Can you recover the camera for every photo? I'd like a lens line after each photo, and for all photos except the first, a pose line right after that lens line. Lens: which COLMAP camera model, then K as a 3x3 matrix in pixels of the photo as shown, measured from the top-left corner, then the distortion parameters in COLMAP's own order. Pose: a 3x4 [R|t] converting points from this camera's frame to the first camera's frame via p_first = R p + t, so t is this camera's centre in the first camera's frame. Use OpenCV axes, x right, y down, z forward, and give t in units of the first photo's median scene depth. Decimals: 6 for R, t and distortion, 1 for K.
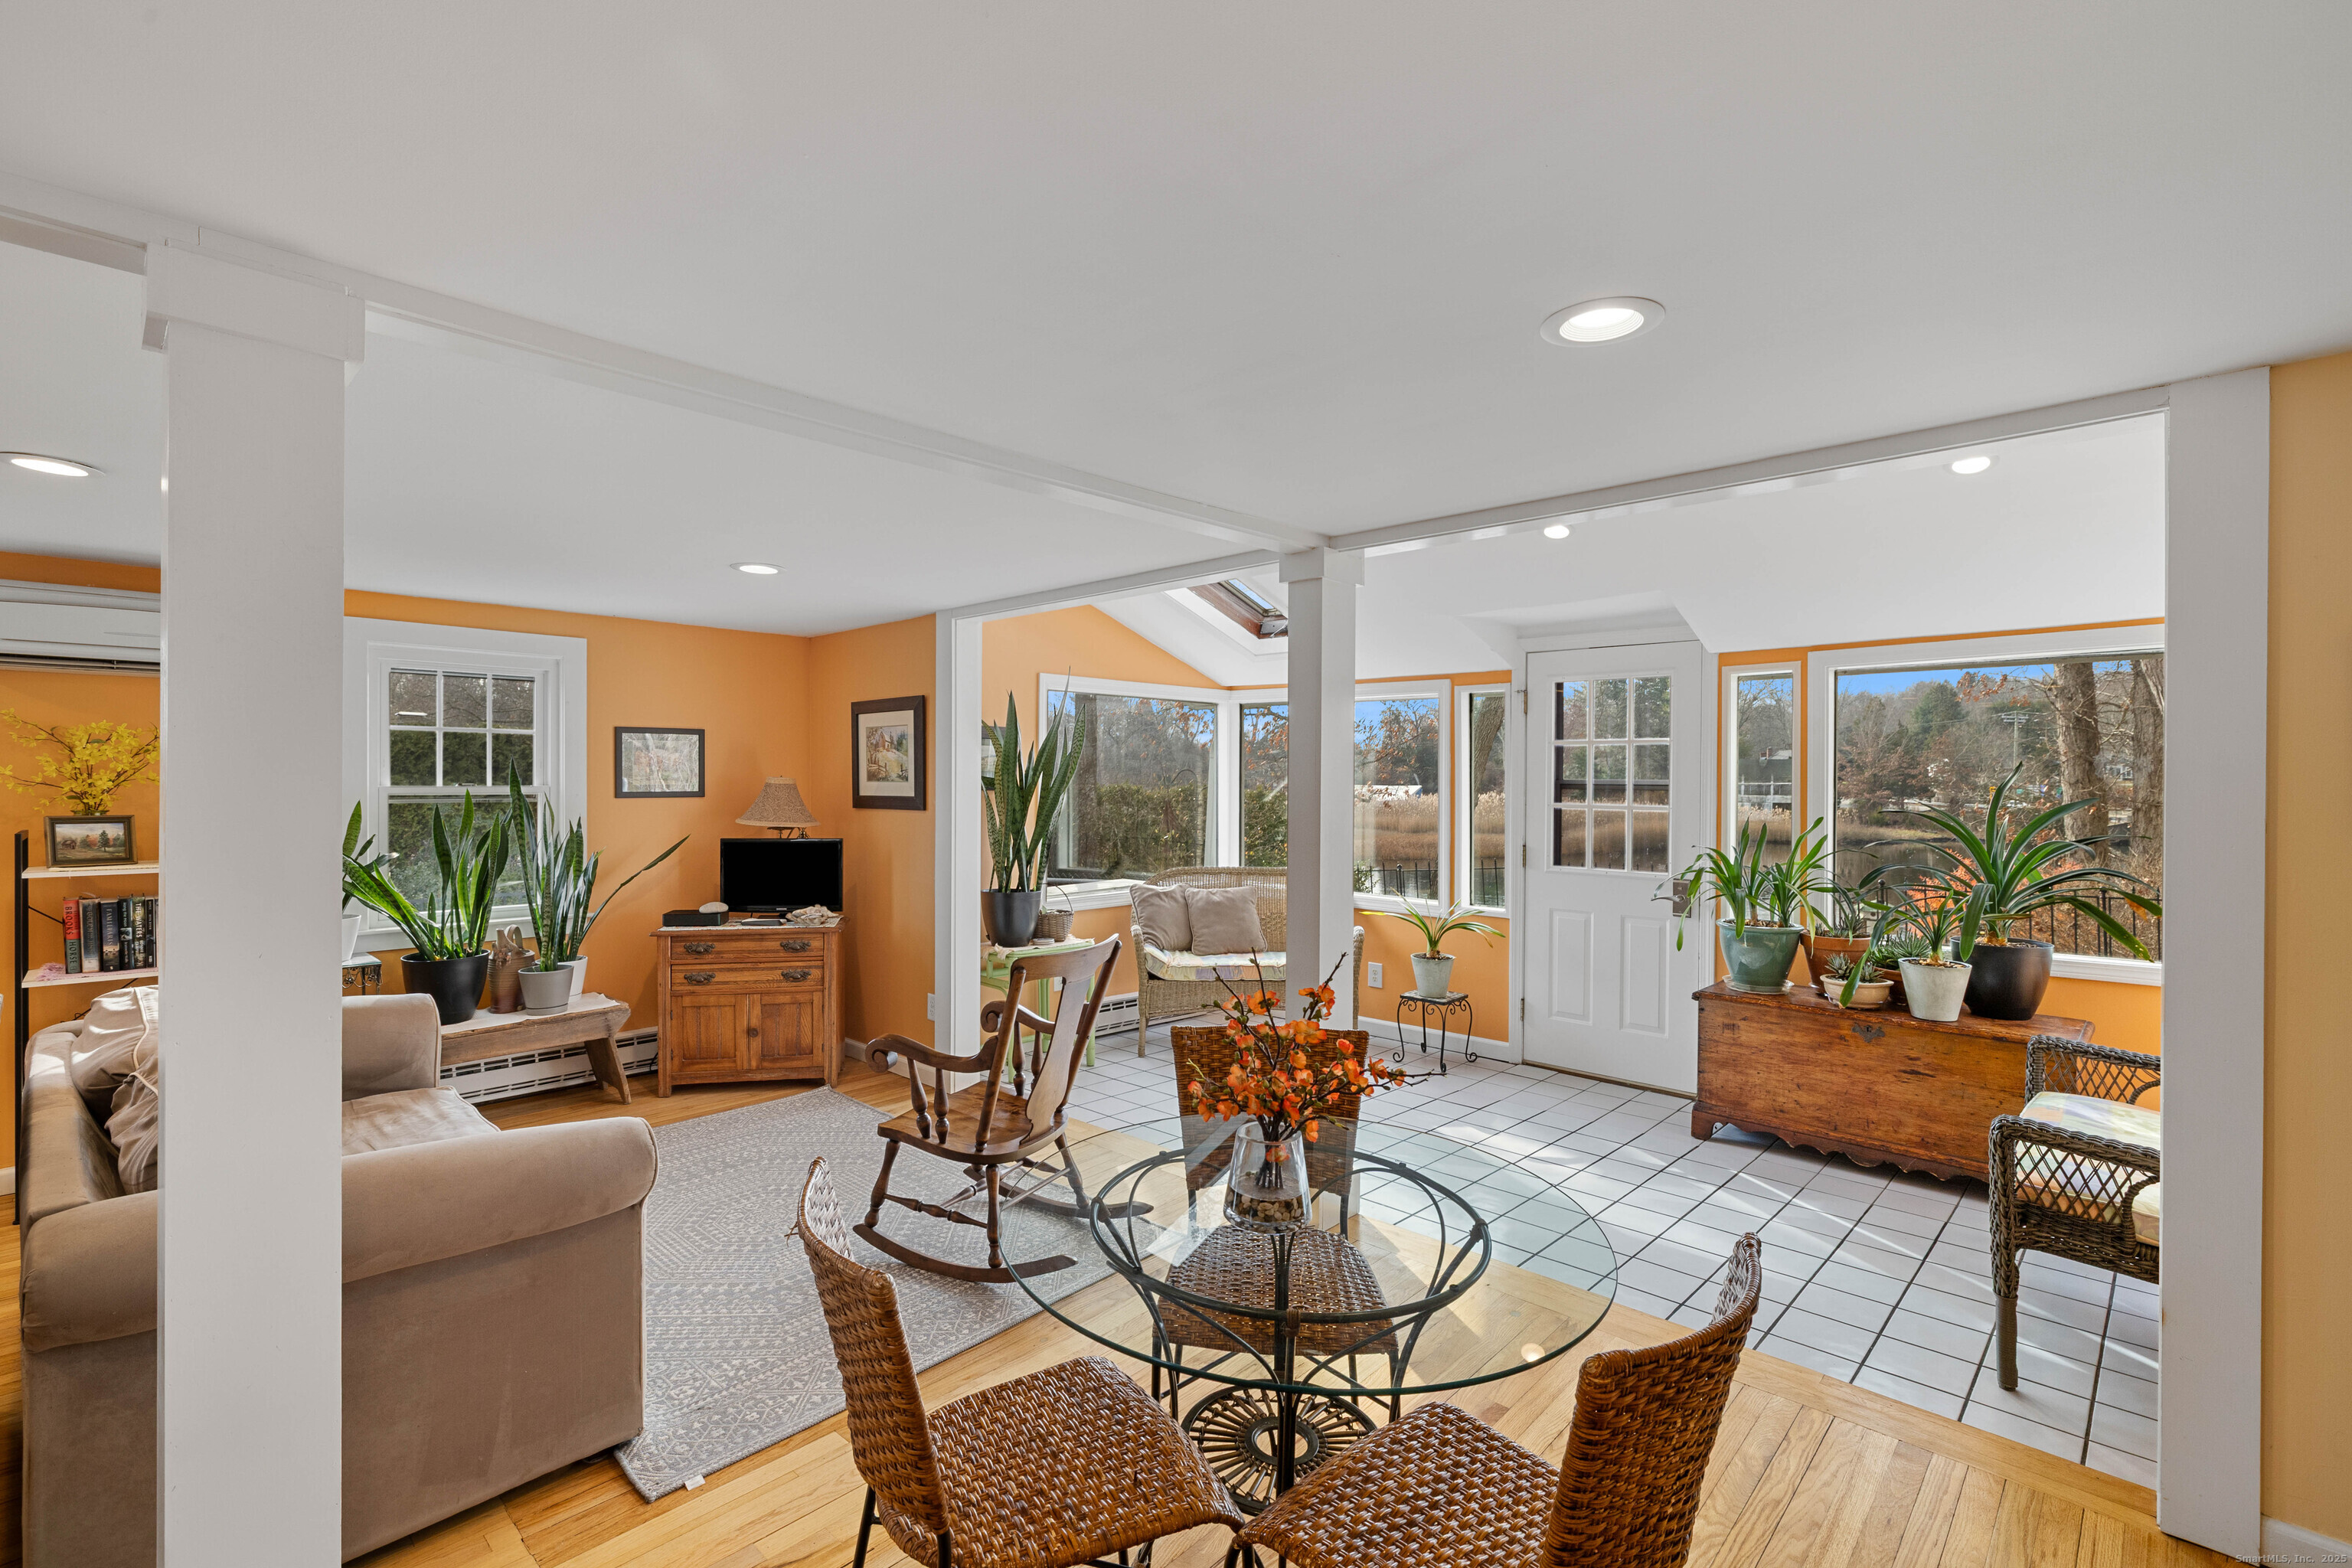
lens RADIAL K [[1061.7, 0, 1167.6], [0, 1061.7, 776.2], [0, 0, 1]] dist [-0.005063, 0.003438]
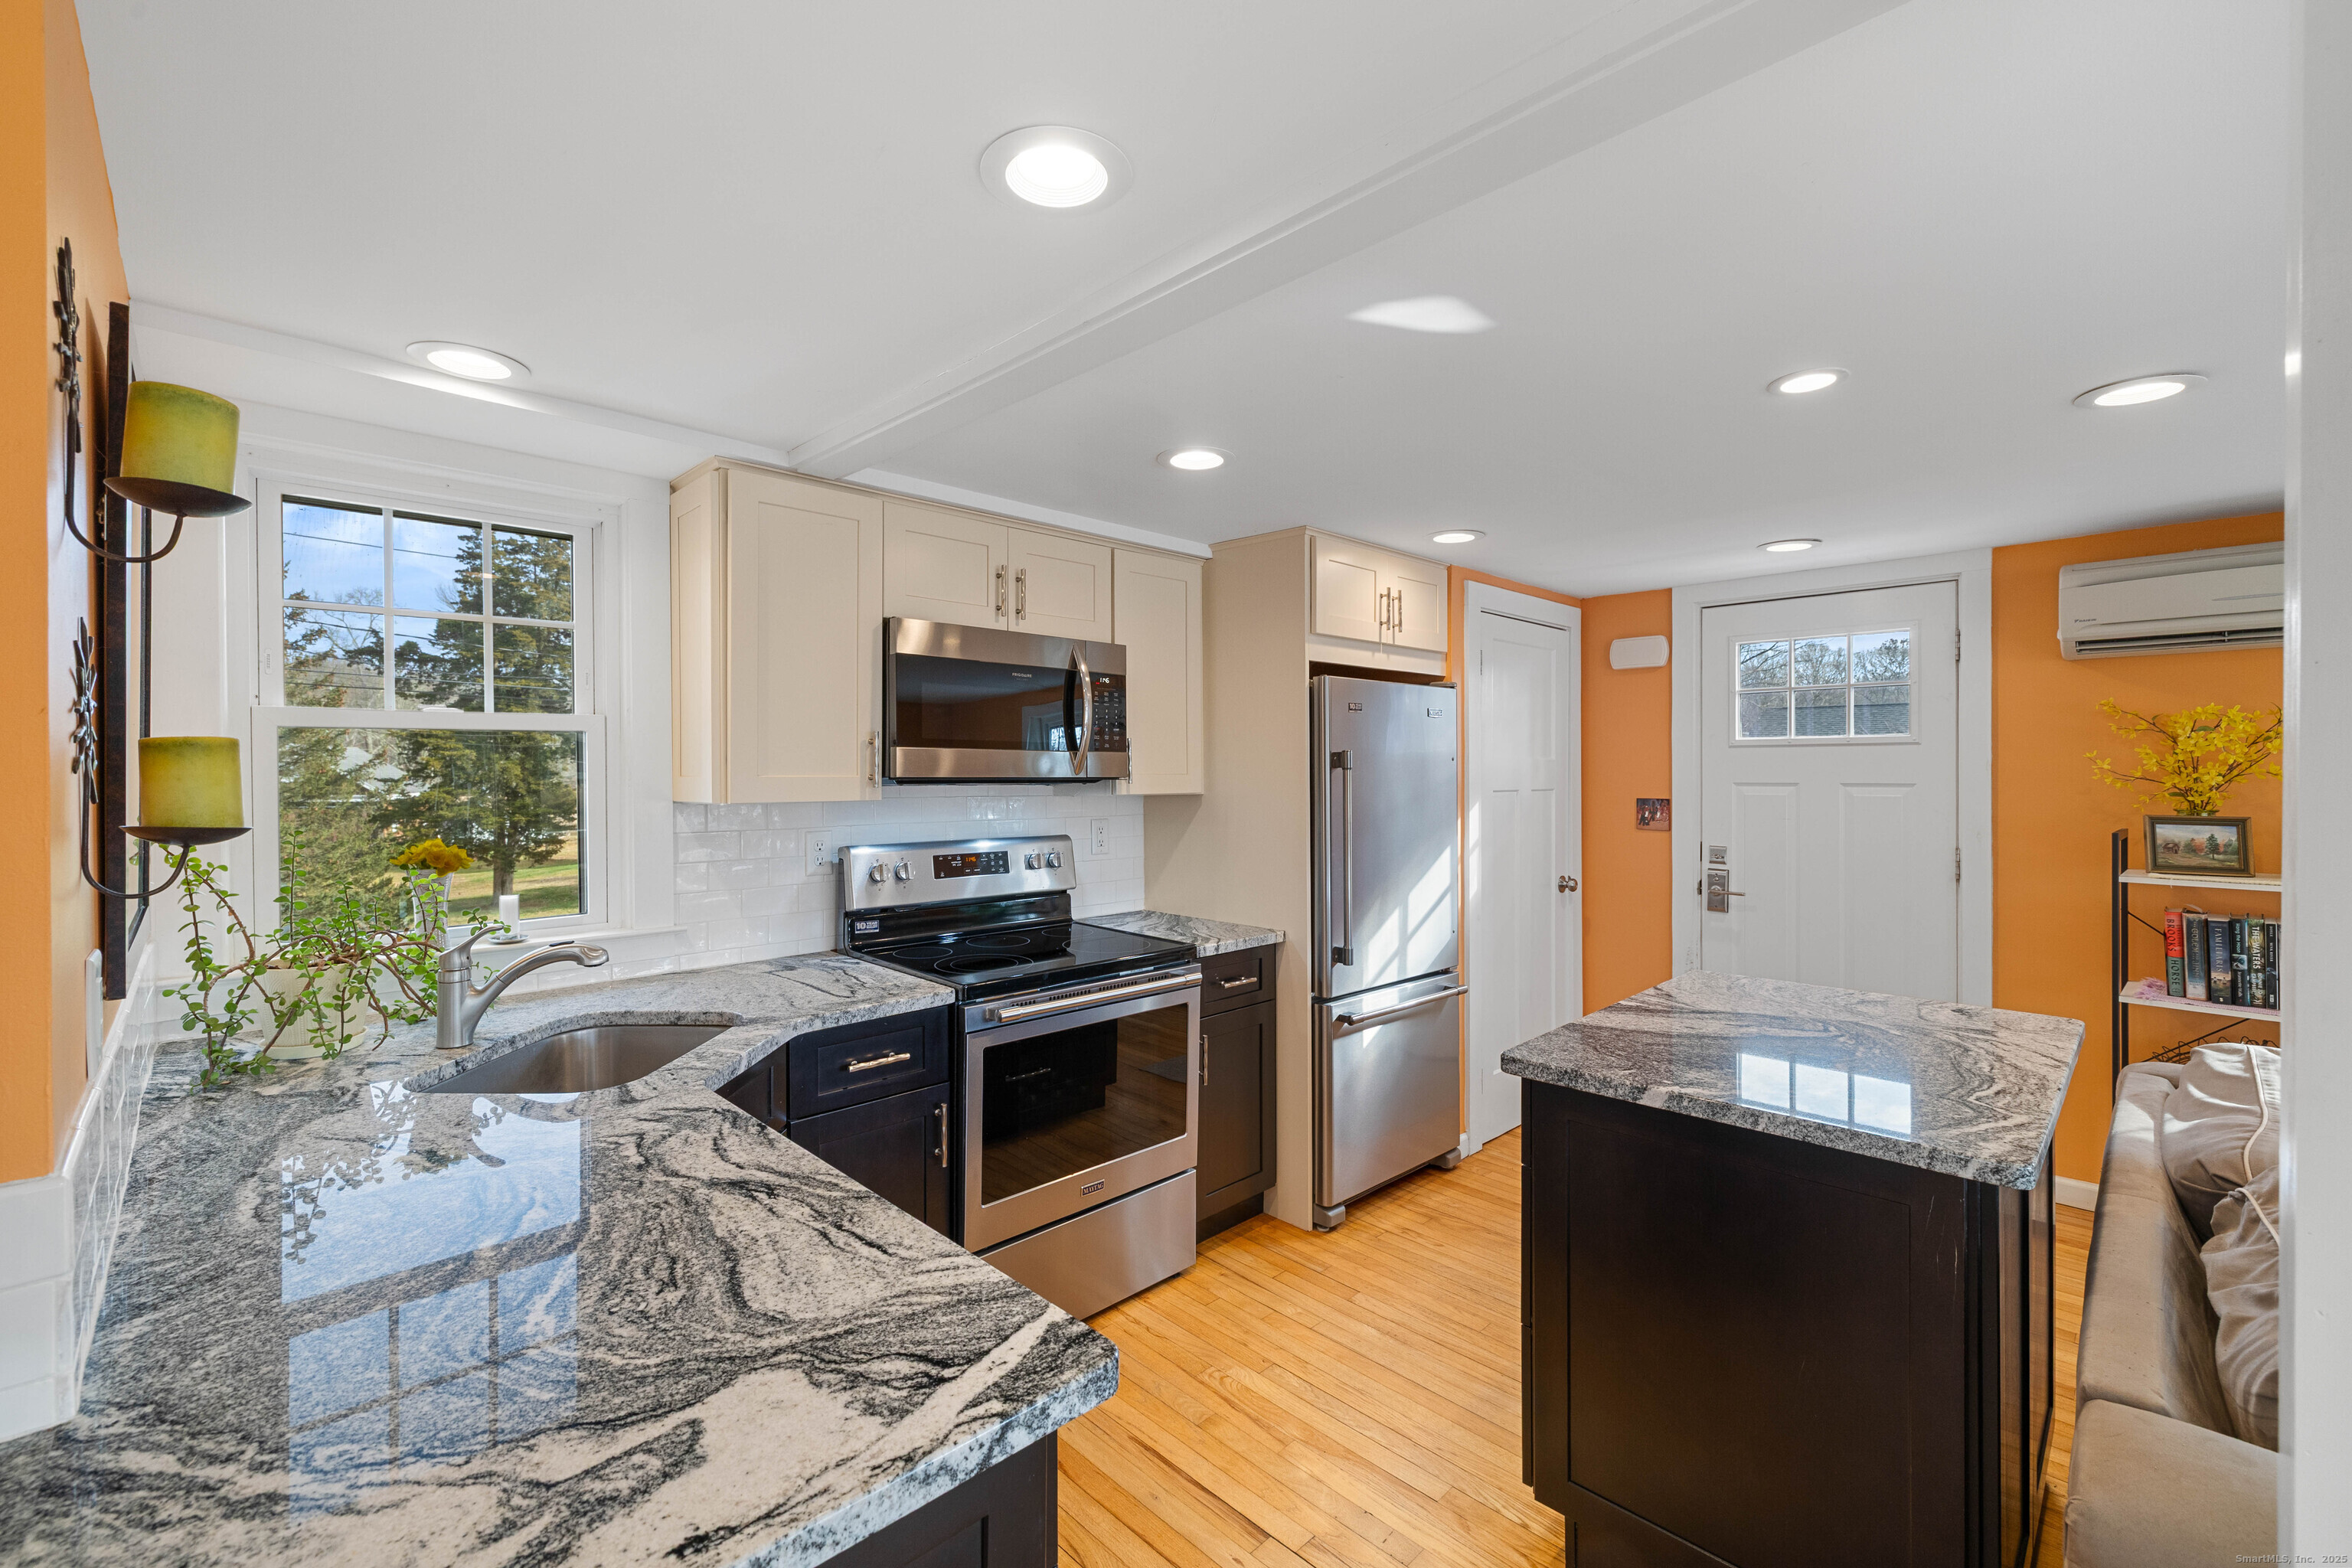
lens RADIAL K [[991.5, 0, 1165.7], [0, 991.5, 775.1], [0, 0, 1]] dist [0.002700, -0.000575]
pose [[-0.034356, -0.000344, -0.999410, -0.183079], [0.001966, 0.999998, -0.000412, 0.002884], [0.999408, -0.001979, -0.034355, 0.193676]]
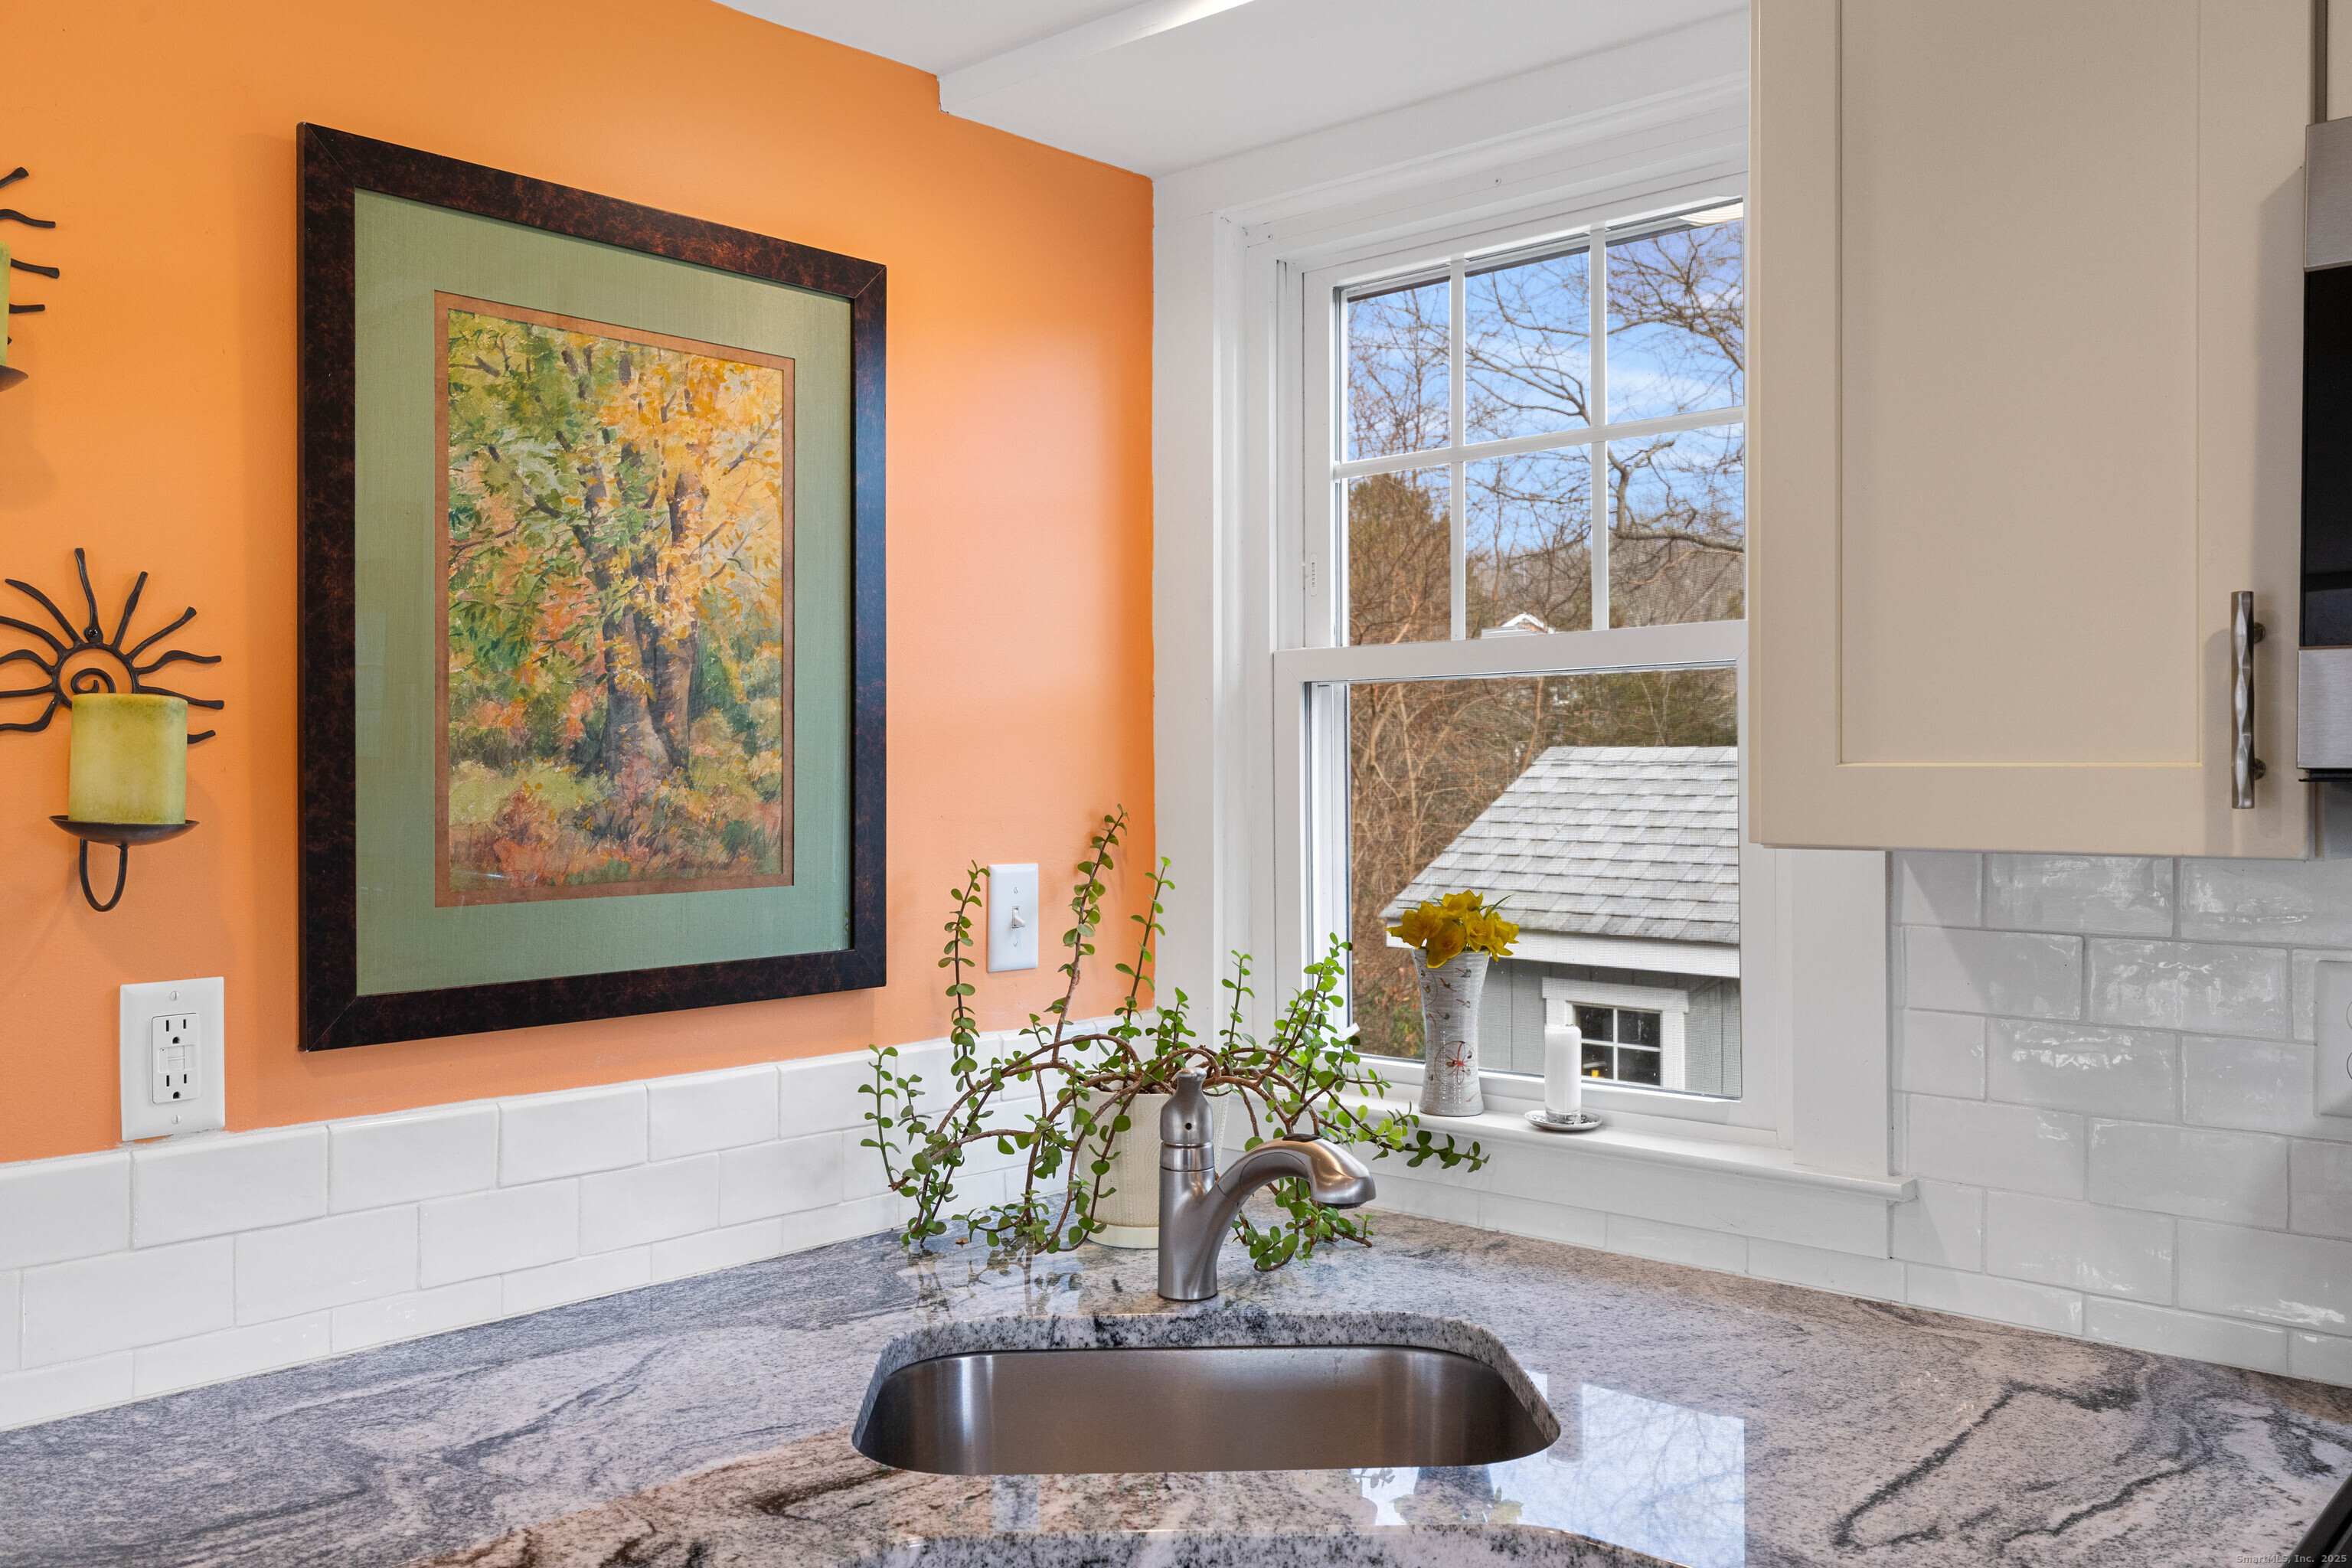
lens RADIAL K [[1896.1, 0, 1162.3], [0, 1896.1, 777.6], [0, 0, 1]] dist [0.006916, -0.001074]
pose [[-0.999580, -0.004560, -0.028620, -0.658695], [-0.004576, 0.999989, 0.000489, 0.005944], [0.028617, 0.000620, -0.999590, 0.305195]]
